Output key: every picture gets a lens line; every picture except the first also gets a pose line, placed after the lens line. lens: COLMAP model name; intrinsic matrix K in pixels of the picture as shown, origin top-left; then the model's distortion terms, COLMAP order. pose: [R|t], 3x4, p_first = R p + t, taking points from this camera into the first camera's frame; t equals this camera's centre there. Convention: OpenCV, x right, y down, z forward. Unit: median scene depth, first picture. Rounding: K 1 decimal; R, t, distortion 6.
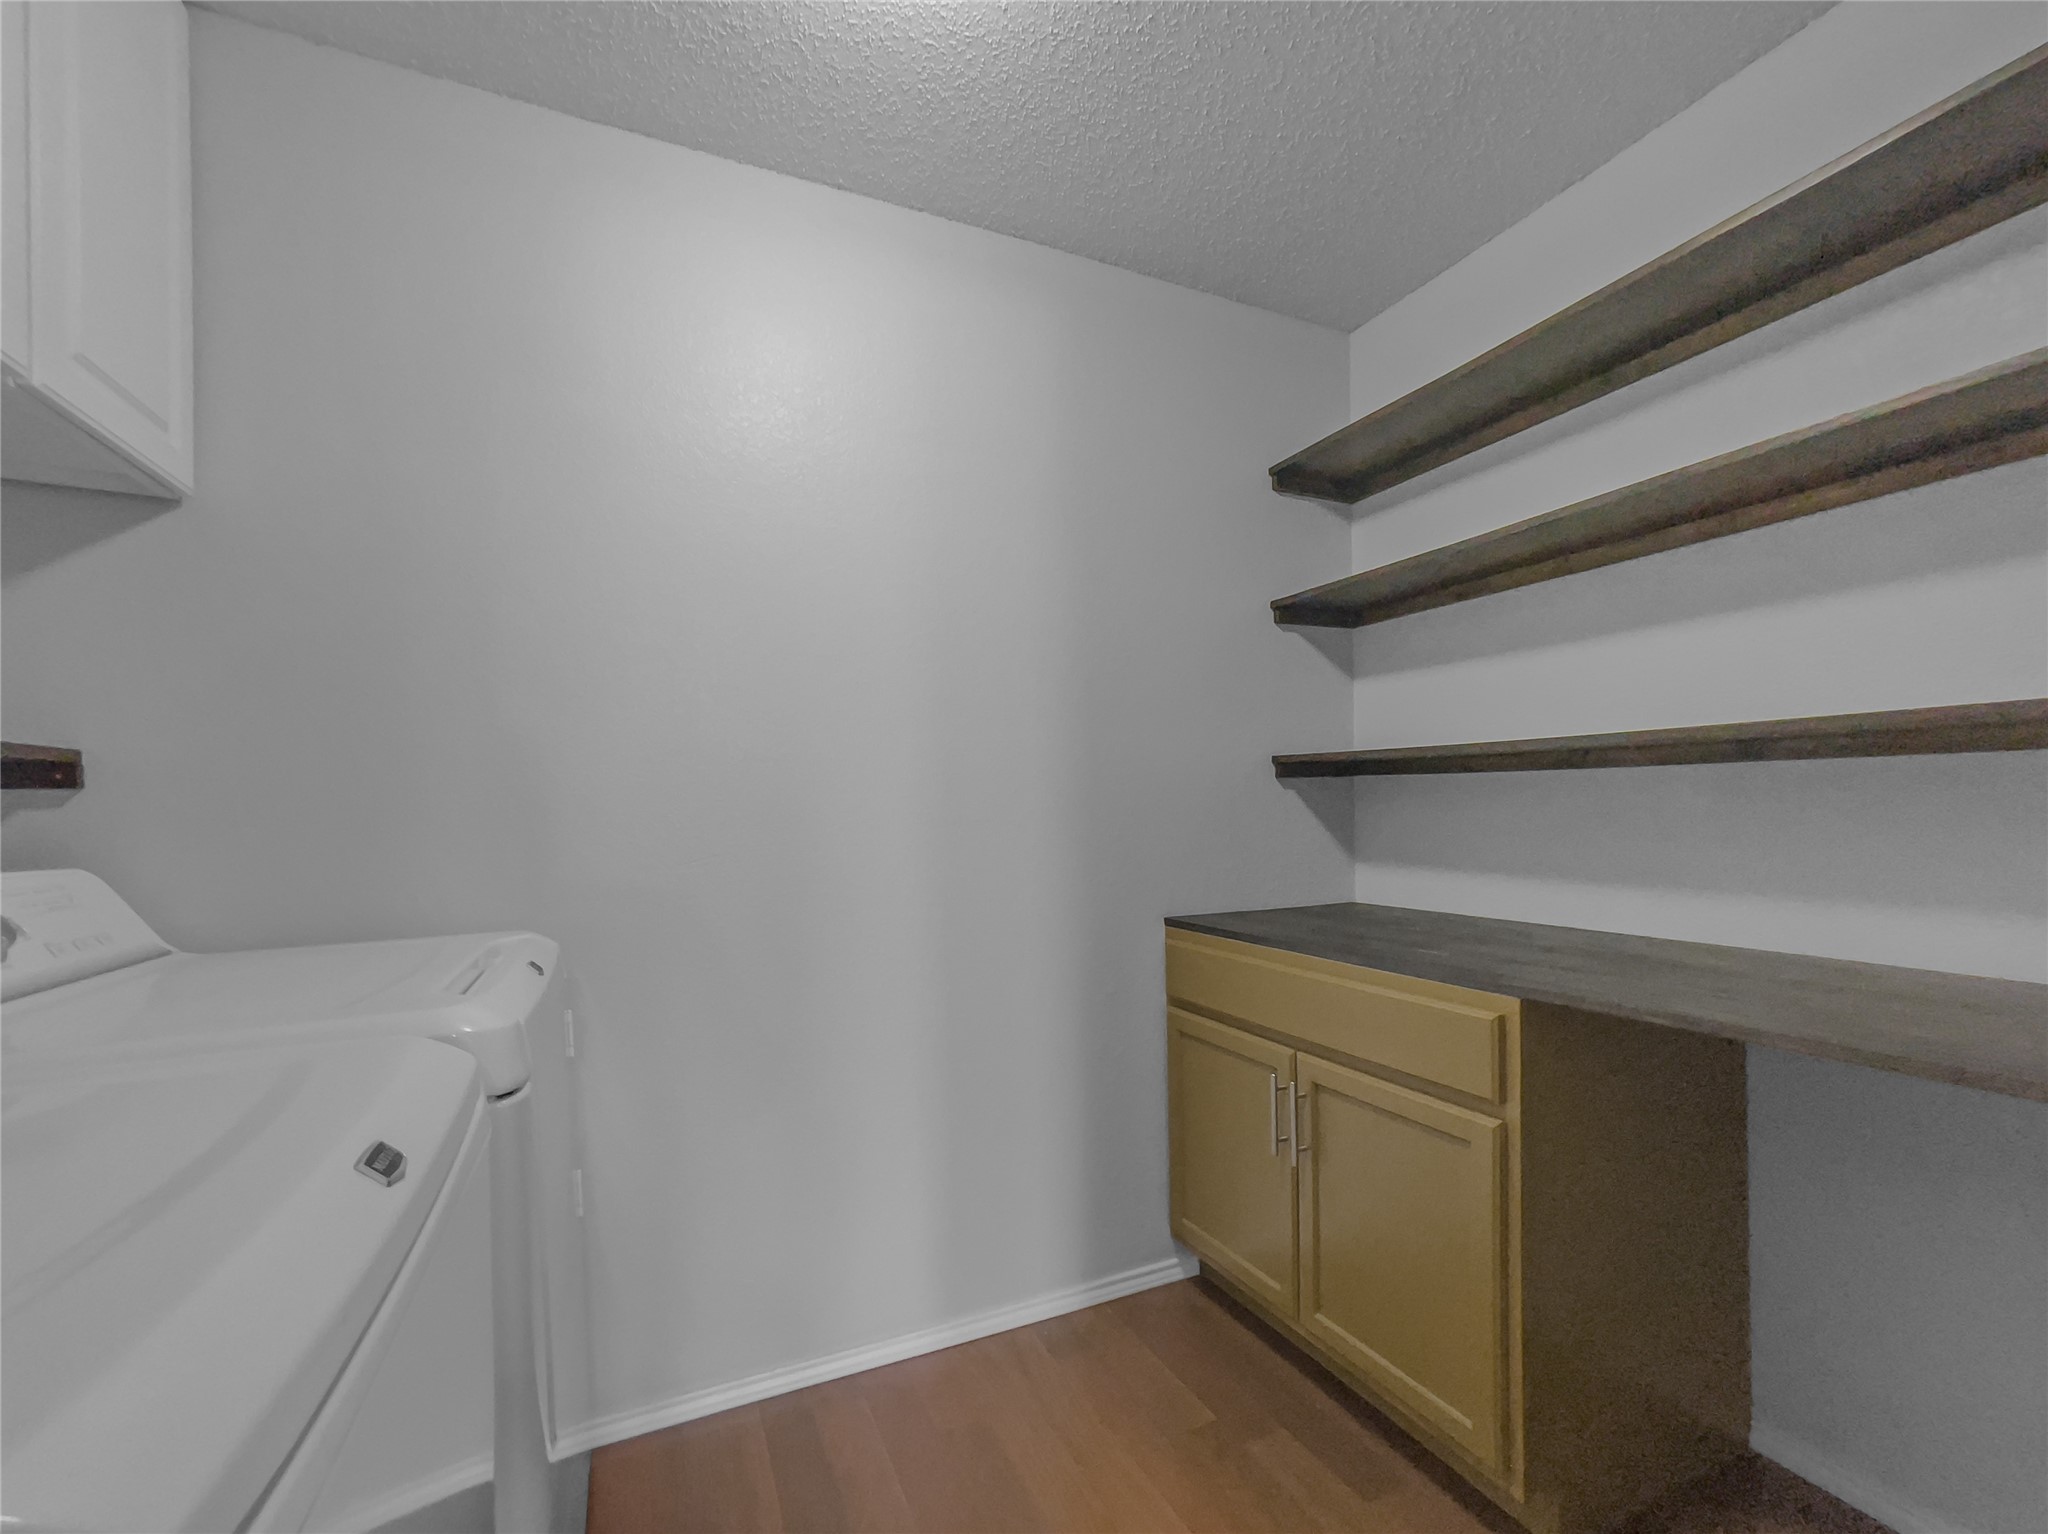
lens RADIAL K [[847.5, 0, 1019.5], [0, 847.5, 794.3], [0, 0, 1]] dist [-0.001239, -0.000028]
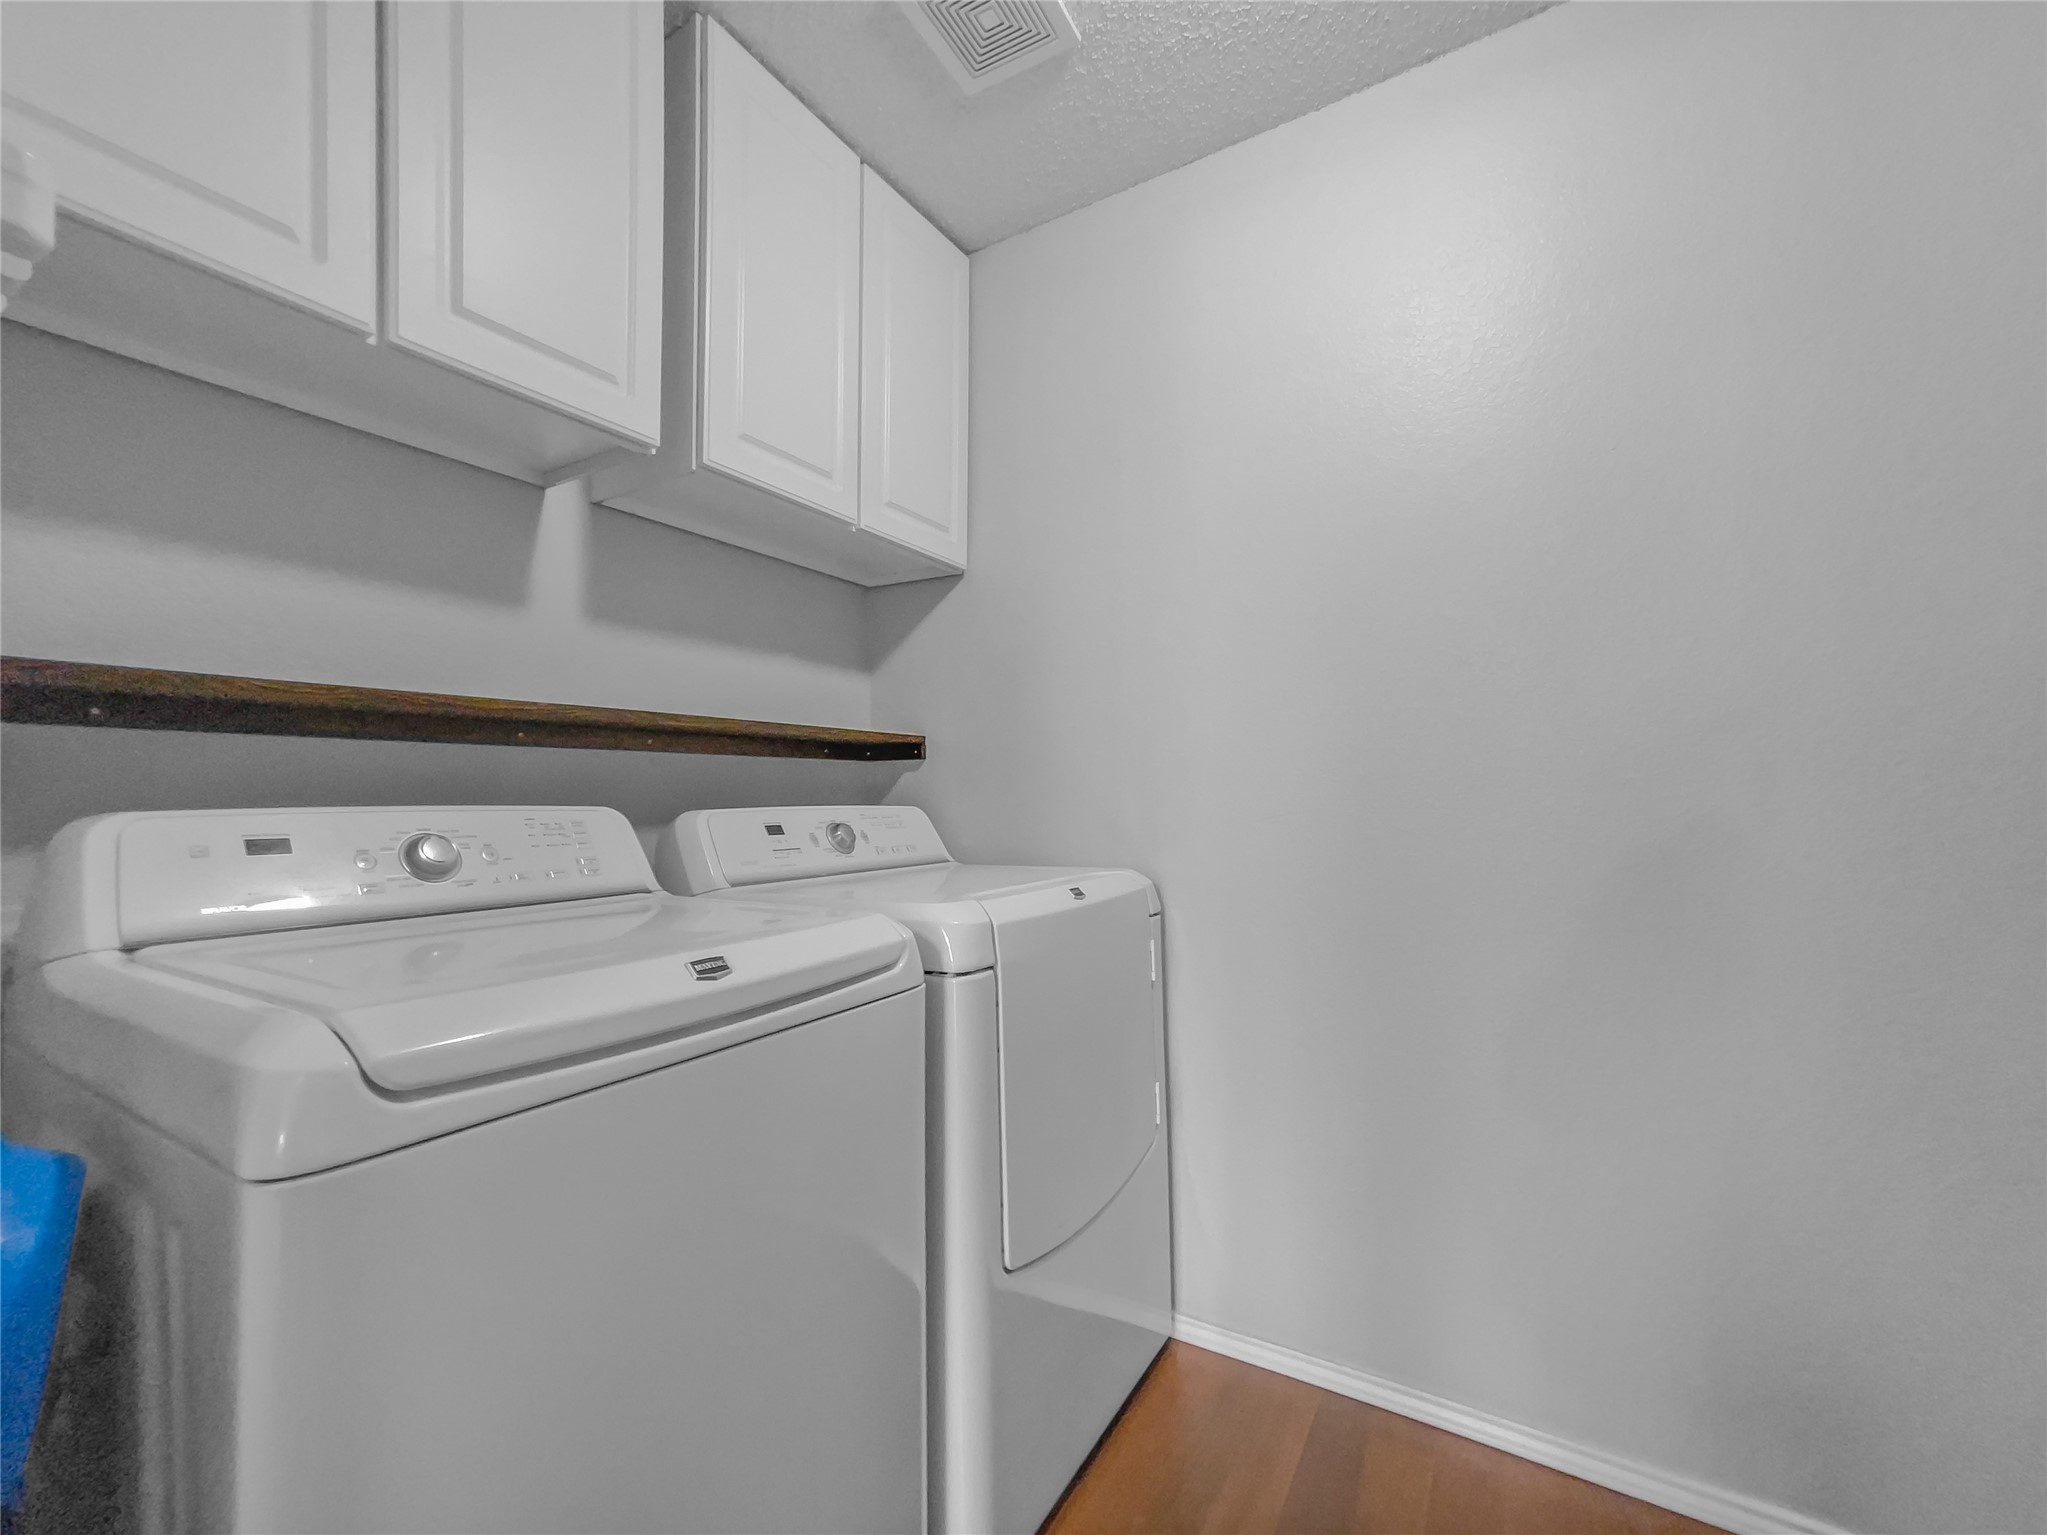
lens RADIAL K [[842.3, 0, 1023.5], [0, 842.3, 767.5], [0, 0, 1]] dist [-0.000766, 0.006572]
pose [[0.561721, -0.010965, -0.827254, 0.372283], [0.009160, 0.999933, -0.007034, 0.023172], [0.827276, -0.003626, 0.561784, 0.225330]]
